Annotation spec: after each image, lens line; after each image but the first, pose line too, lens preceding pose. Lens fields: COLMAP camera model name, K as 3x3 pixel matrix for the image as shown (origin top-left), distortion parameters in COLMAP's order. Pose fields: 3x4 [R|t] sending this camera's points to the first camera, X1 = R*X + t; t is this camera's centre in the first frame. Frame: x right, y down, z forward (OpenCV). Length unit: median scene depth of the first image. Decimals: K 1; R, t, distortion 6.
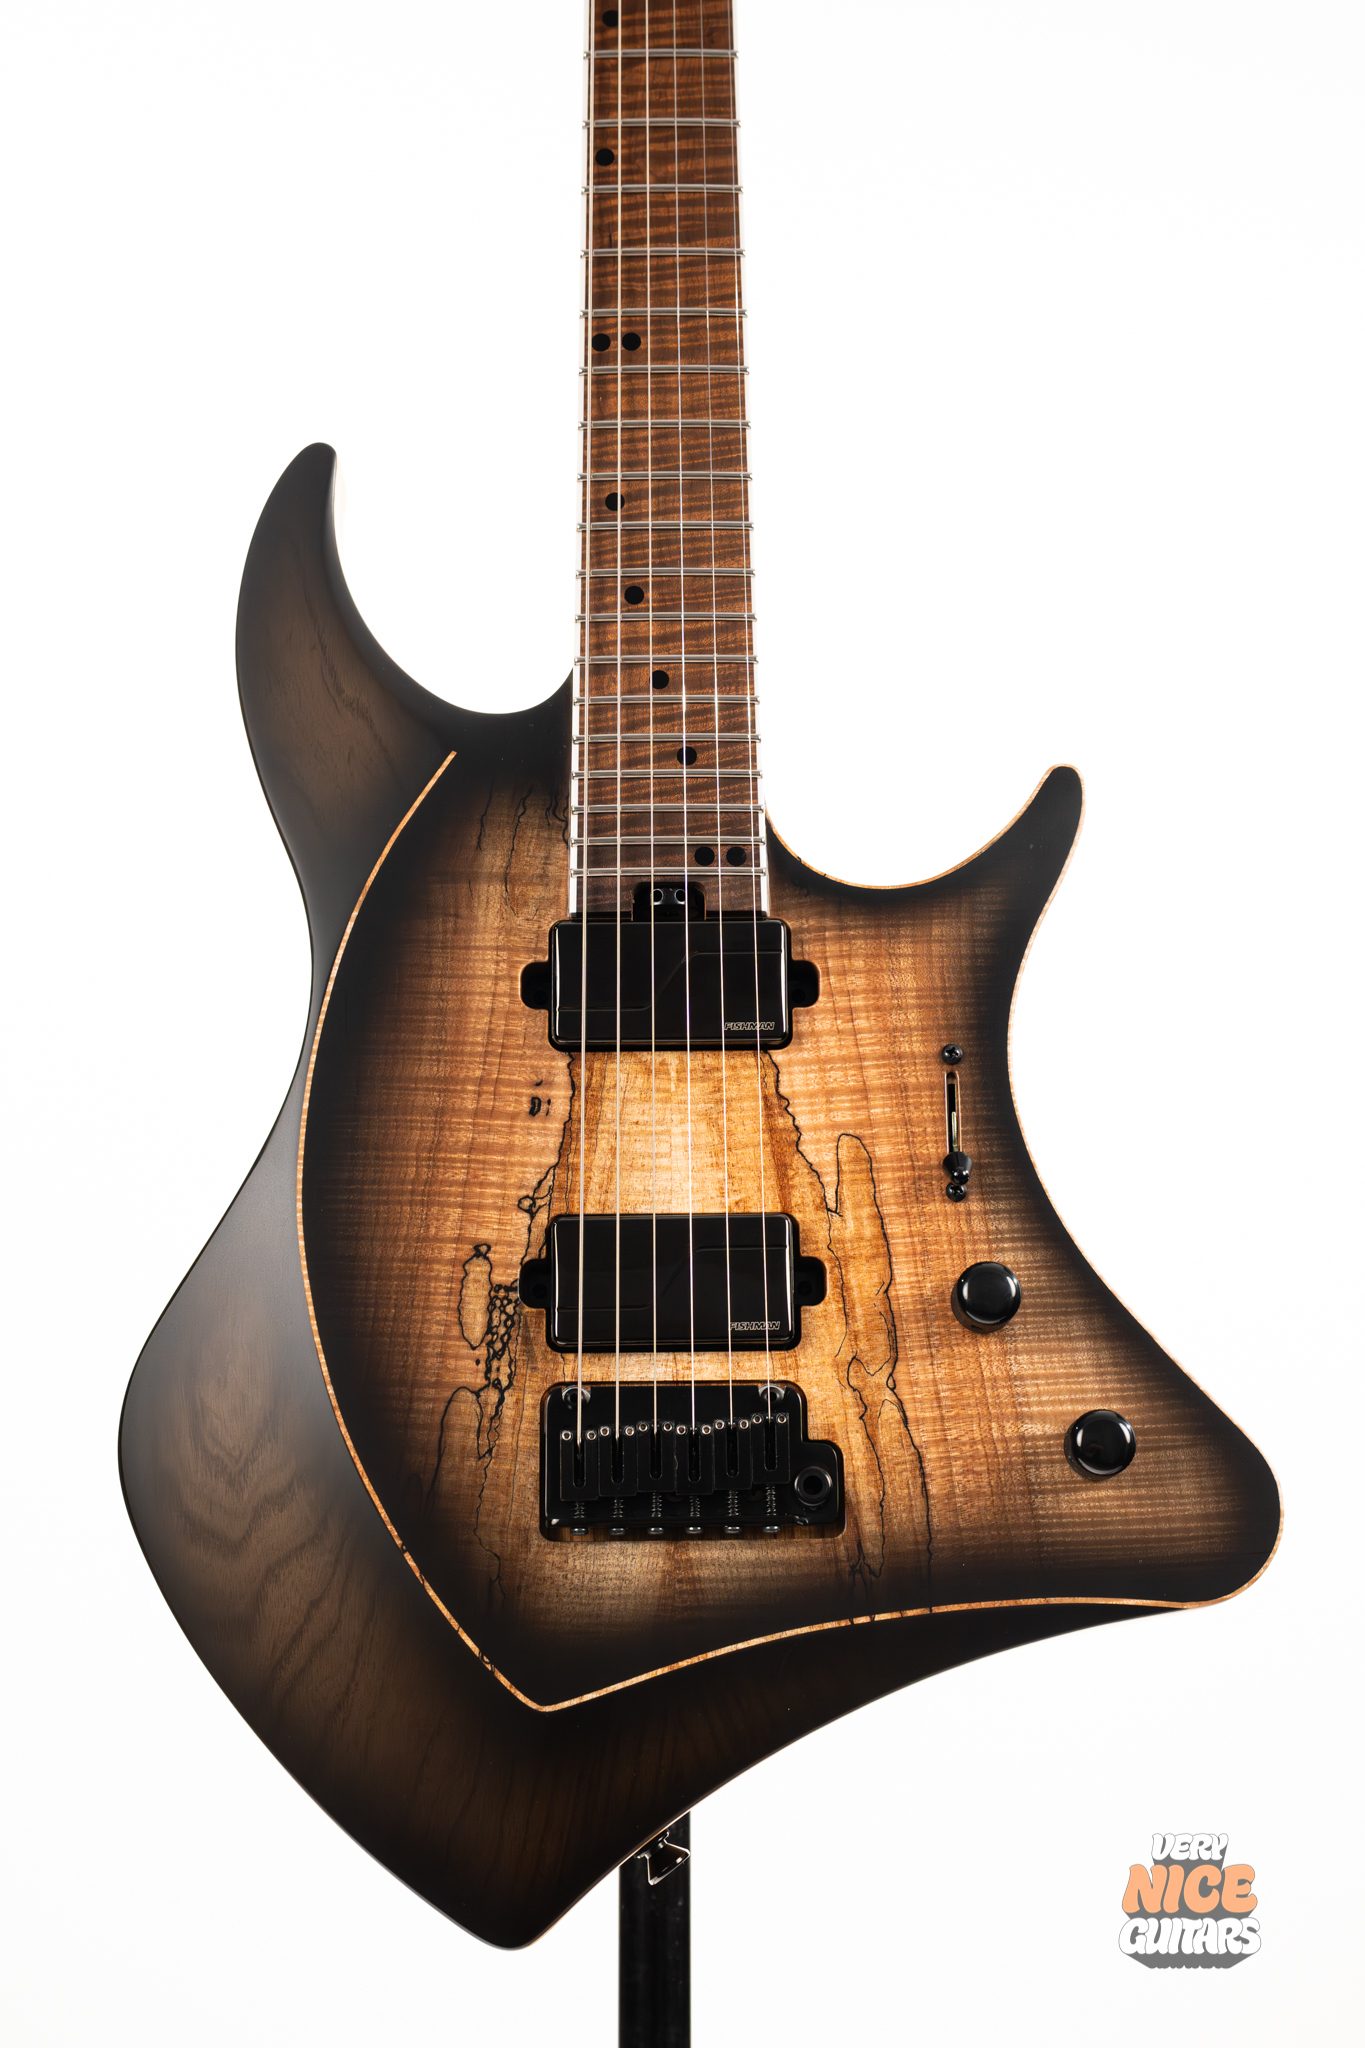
lens RADIAL K [[2893.2, 0, 682.5], [0, 2893.2, 1024.0], [0, 0, 1]] dist [0.101804, -0.074710]
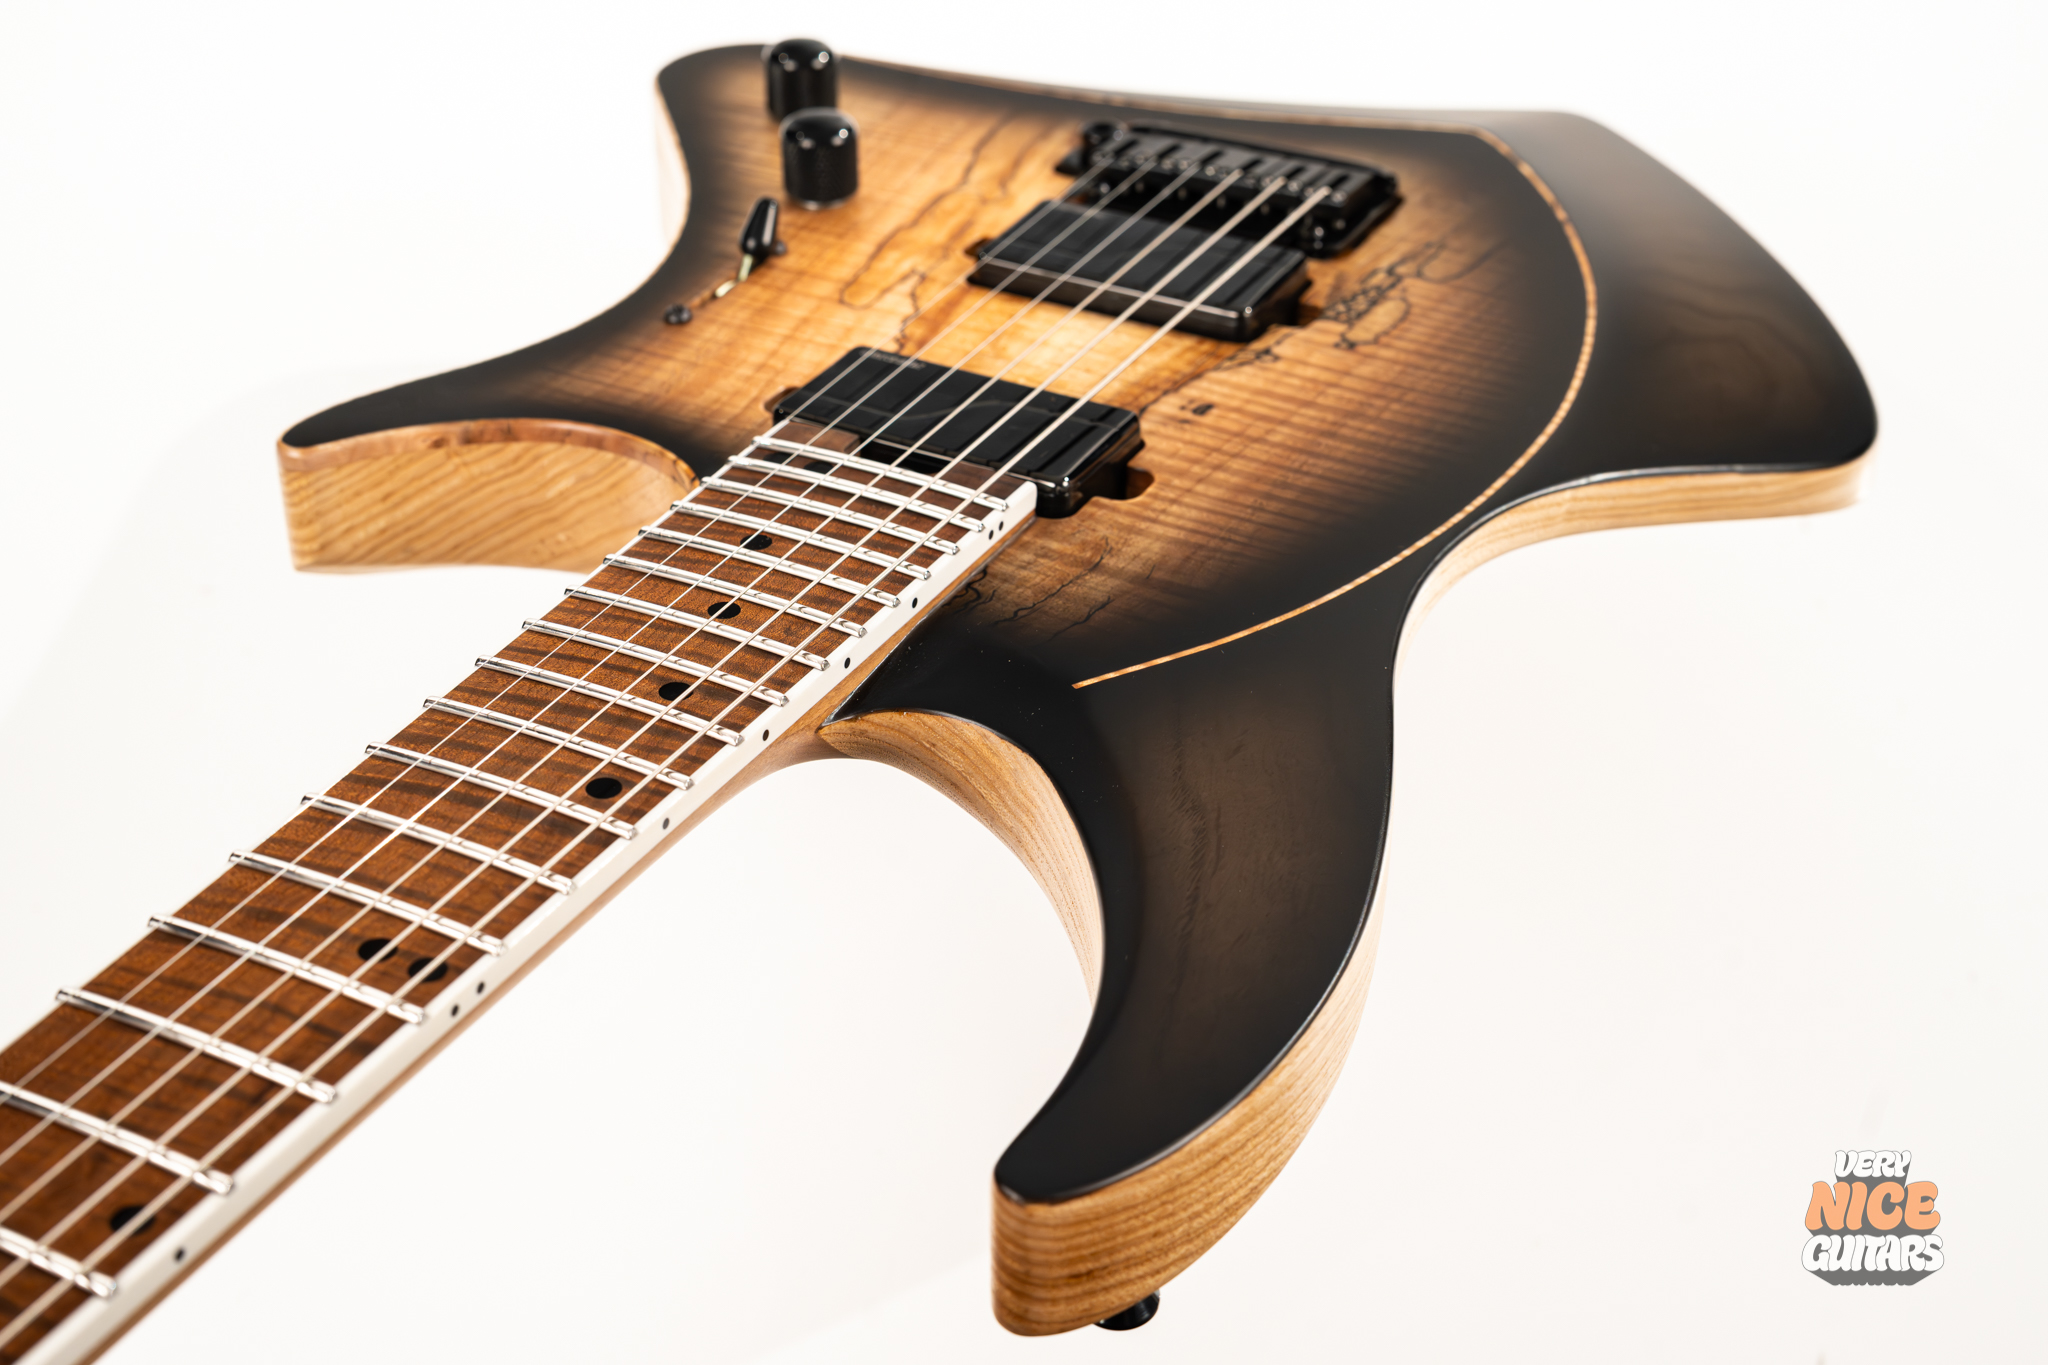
lens RADIAL K [[2931.9, 0, 984.5], [0, 2931.9, 688.4], [0, 0, 1]] dist [0.105498, -0.036181]
pose [[-0.877923, -0.263063, 0.400061, -0.317709], [0.462108, -0.246823, 0.851783, -0.644619], [-0.125328, 0.932672, 0.338255, 0.830857]]
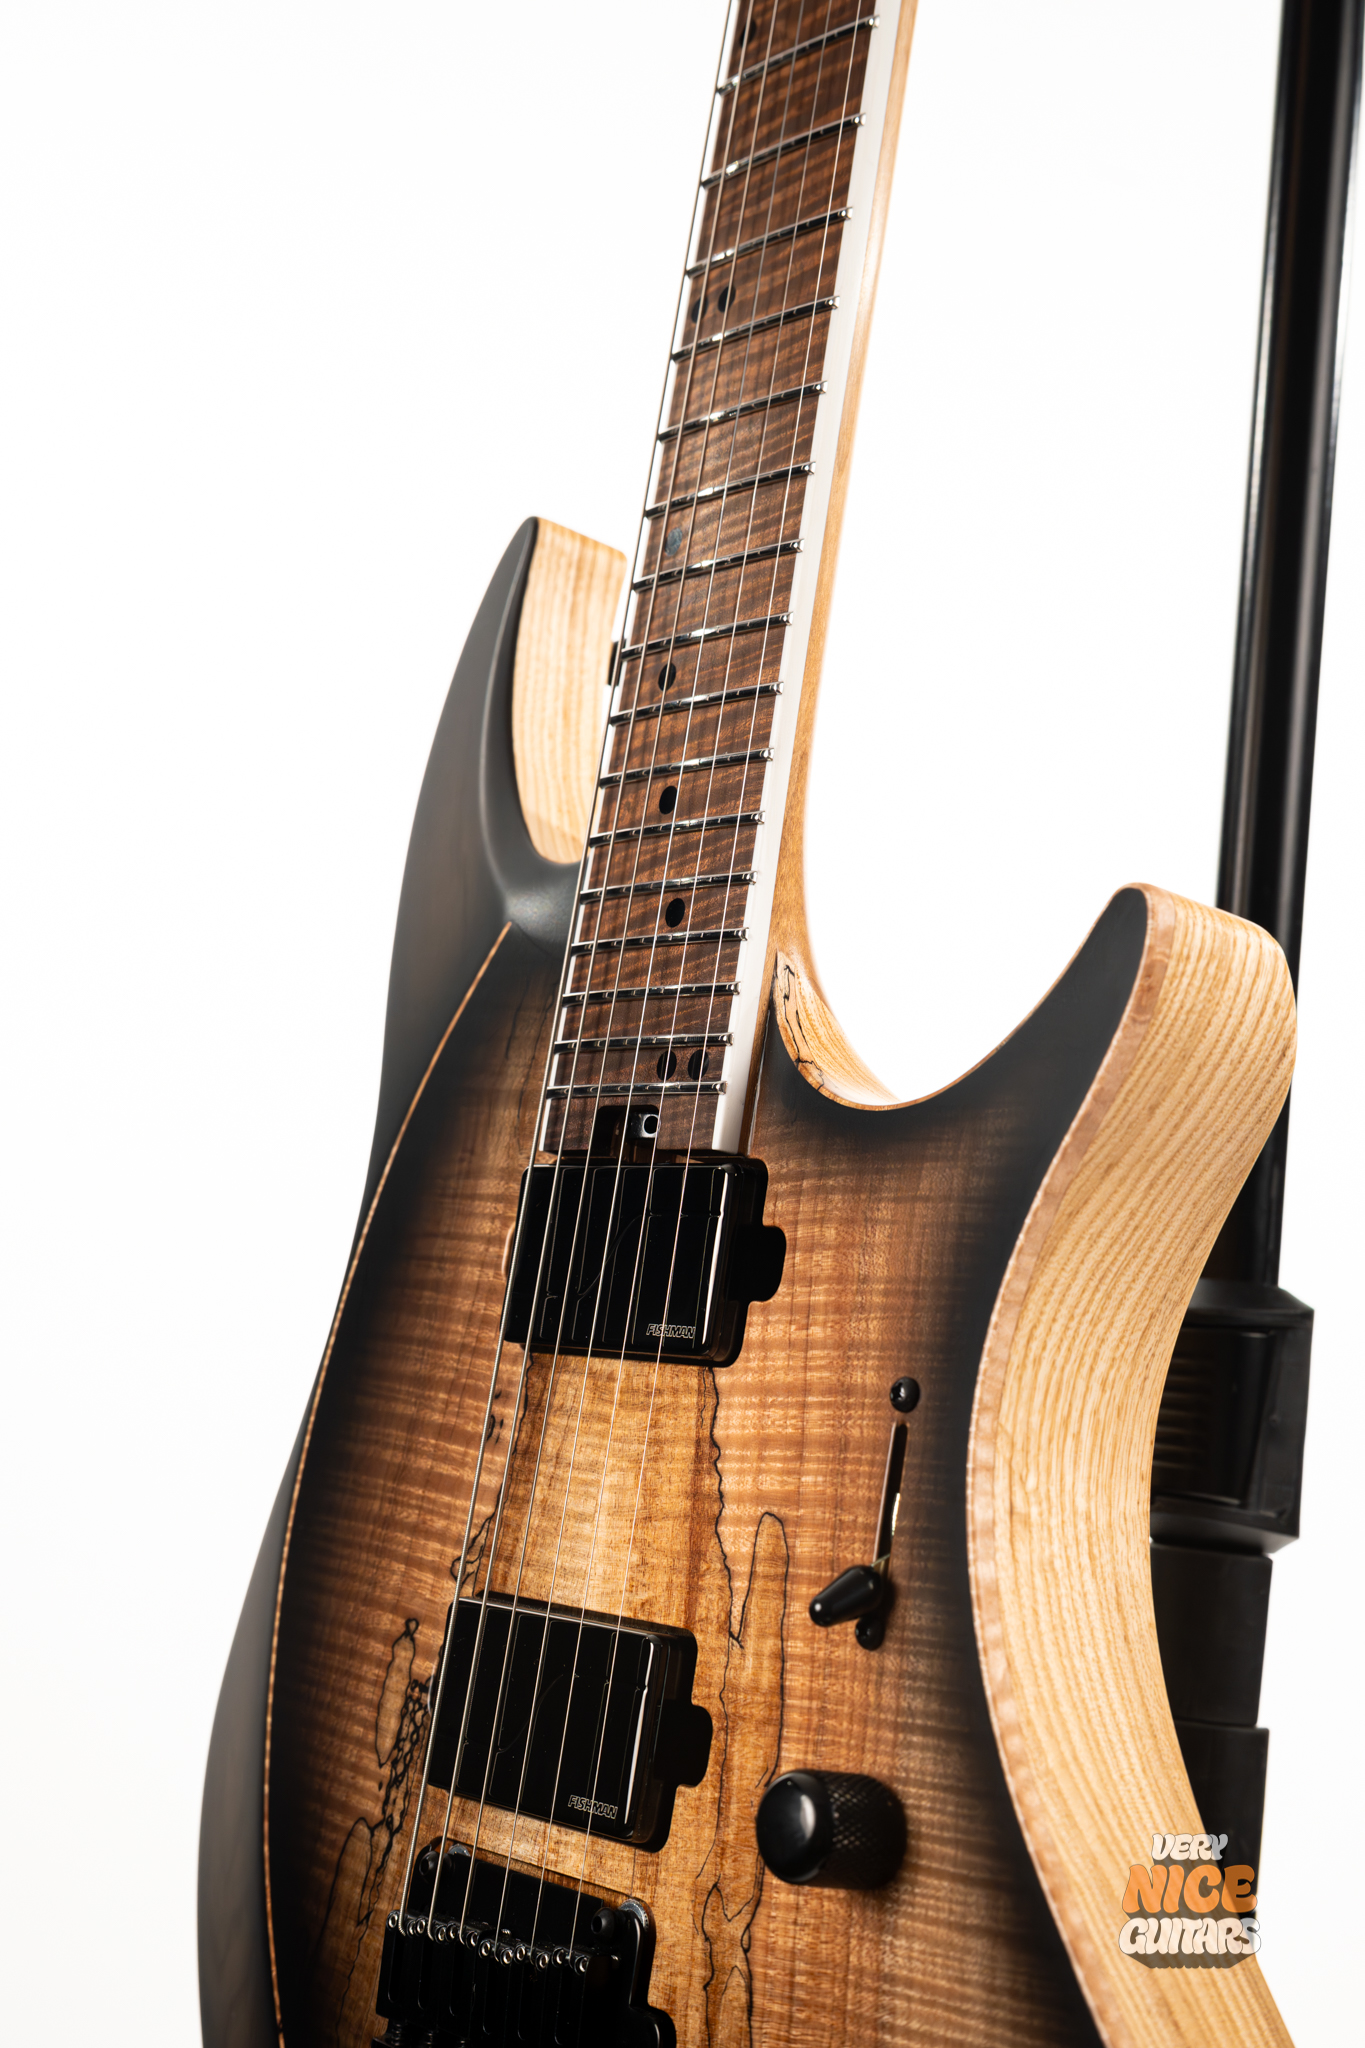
lens RADIAL K [[2886.1, 0, 682.5], [0, 2886.1, 1024.0], [0, 0, 1]] dist [0.109277, -0.337867]
pose [[0.623685, -0.029637, -0.781114, 0.538608], [0.034271, 0.999357, -0.010554, -0.061699], [0.780925, -0.020187, 0.624299, 0.602645]]
